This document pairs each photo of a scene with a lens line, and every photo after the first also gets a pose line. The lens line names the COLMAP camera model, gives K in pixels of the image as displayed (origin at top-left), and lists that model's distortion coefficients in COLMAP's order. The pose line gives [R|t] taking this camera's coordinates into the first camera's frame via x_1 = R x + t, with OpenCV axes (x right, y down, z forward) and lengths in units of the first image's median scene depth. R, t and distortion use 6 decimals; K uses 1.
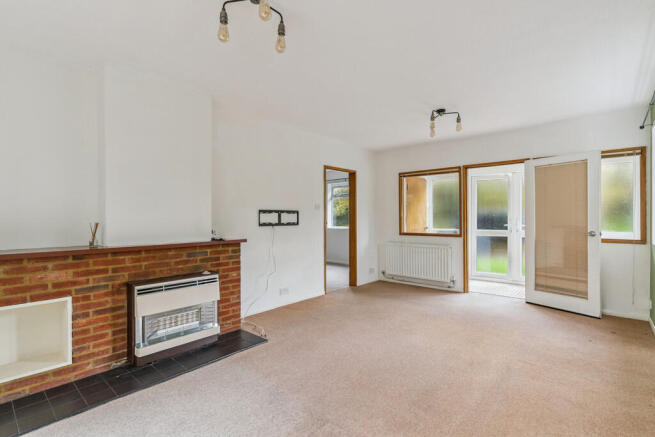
lens RADIAL K [[313.6, 0, 328.8], [0, 313.6, 218.6], [0, 0, 1]] dist [0.003836, 0.000515]
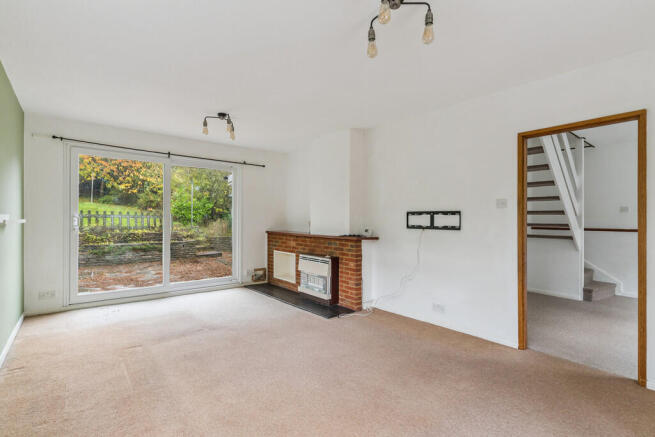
lens RADIAL K [[313.6, 0, 328.1], [0, 313.6, 218.4], [0, 0, 1]] dist [0.003836, 0.000515]
pose [[-0.163285, -0.003222, -0.986574, 0.784454], [-0.009124, 0.999957, -0.001755, -0.003014], [0.986537, 0.008715, -0.163307, 0.911941]]
